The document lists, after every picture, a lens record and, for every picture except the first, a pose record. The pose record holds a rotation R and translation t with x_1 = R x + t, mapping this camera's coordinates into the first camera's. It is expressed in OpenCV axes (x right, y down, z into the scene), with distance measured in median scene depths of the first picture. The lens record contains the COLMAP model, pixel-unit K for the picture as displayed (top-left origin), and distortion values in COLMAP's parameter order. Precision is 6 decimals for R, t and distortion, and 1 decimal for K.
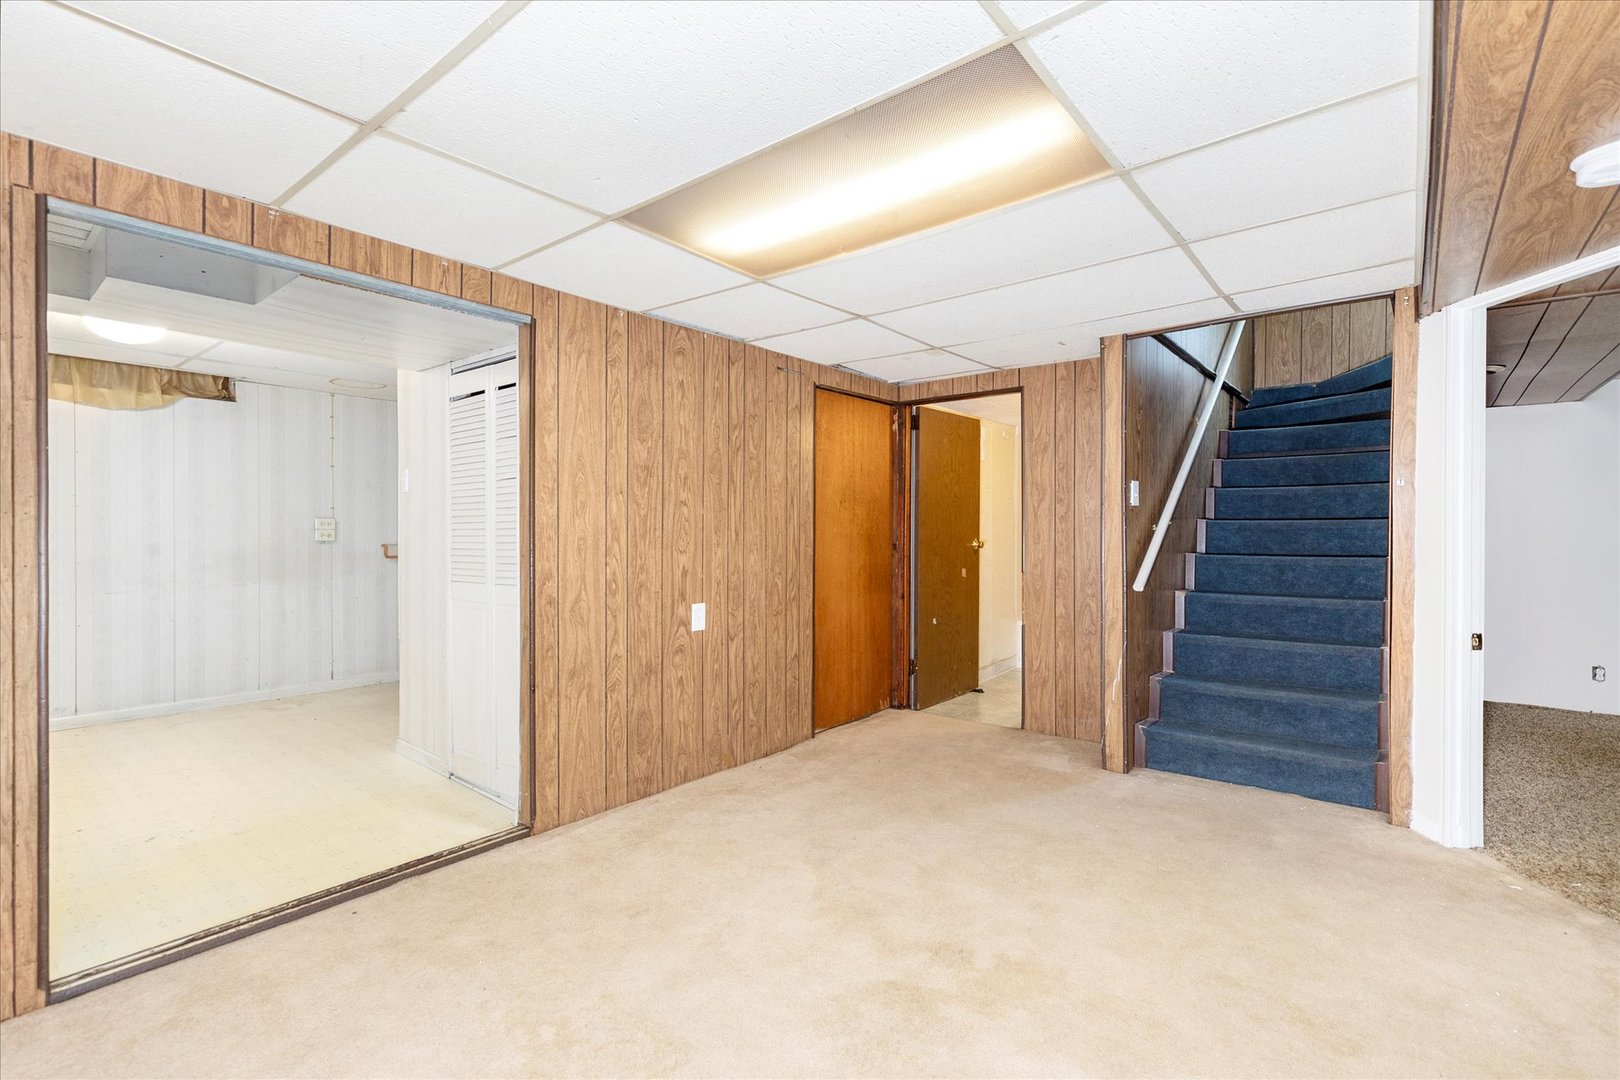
lens RADIAL K [[738.0, 0, 822.9], [0, 738.0, 533.2], [0, 0, 1]] dist [0.016092, 0.000260]
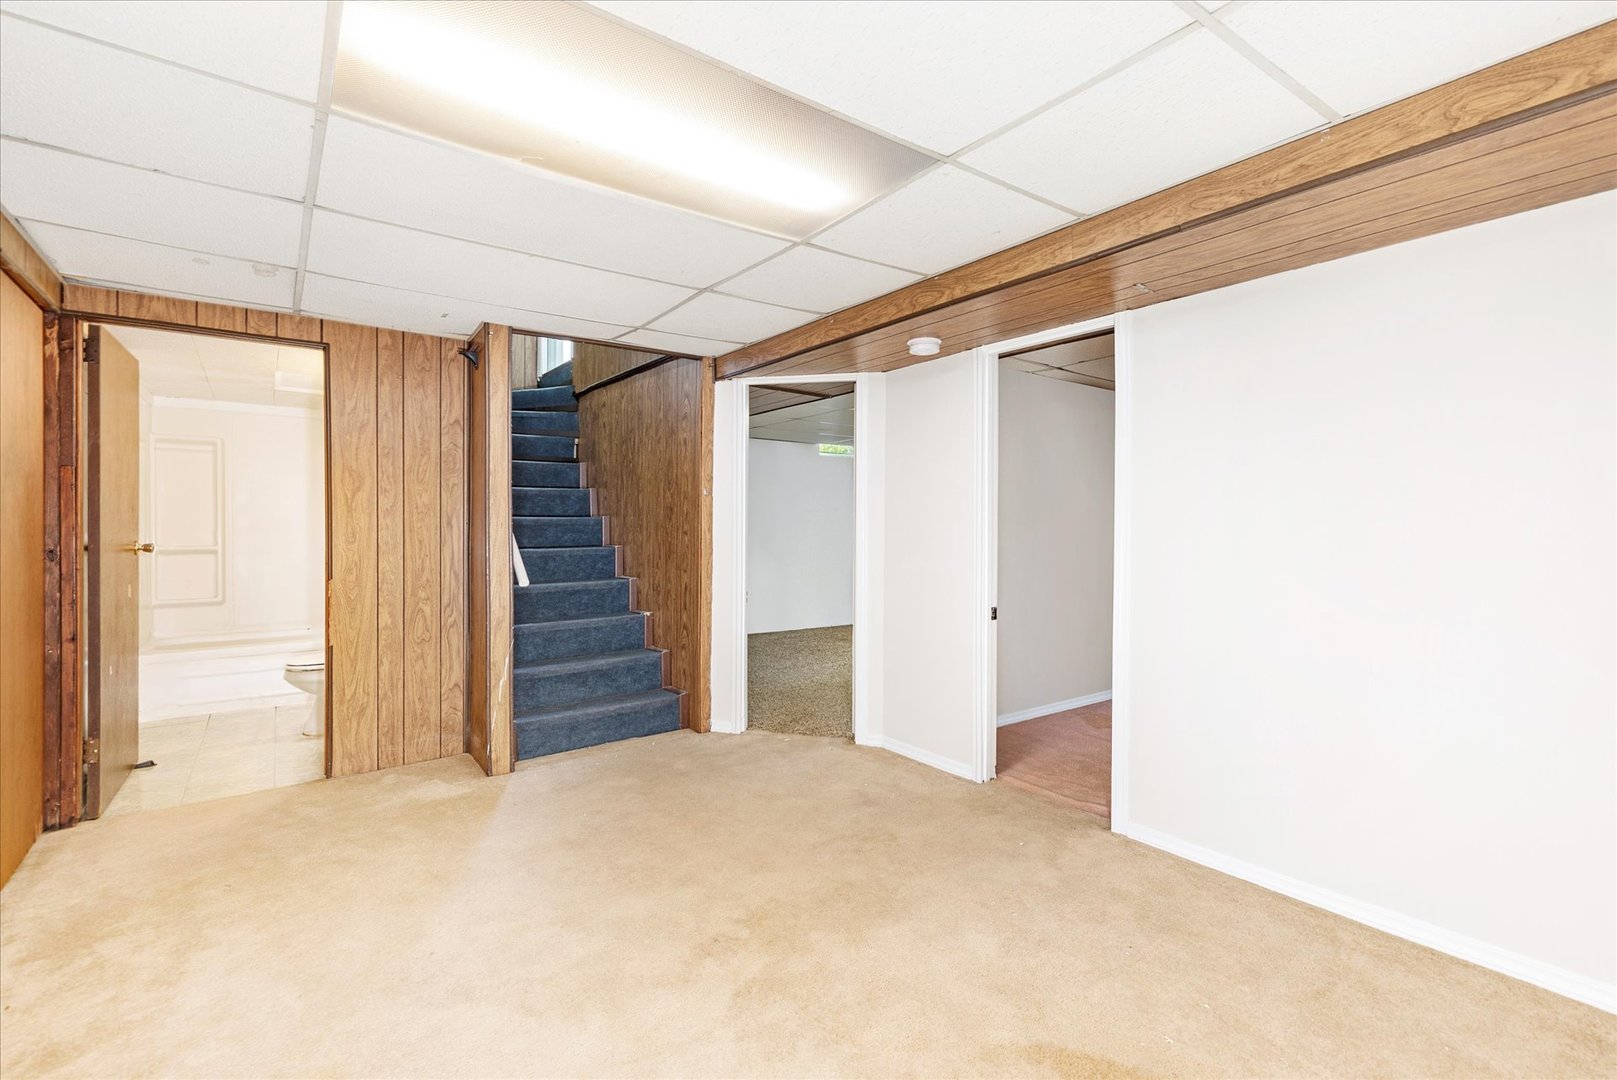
lens RADIAL K [[736.6, 0, 818.0], [0, 736.6, 534.8], [0, 0, 1]] dist [0.016092, 0.000260]
pose [[0.254044, -0.012959, 0.967106, -0.429733], [0.006363, 0.999911, 0.011727, -0.001042], [-0.967172, 0.003175, 0.254104, 0.347029]]
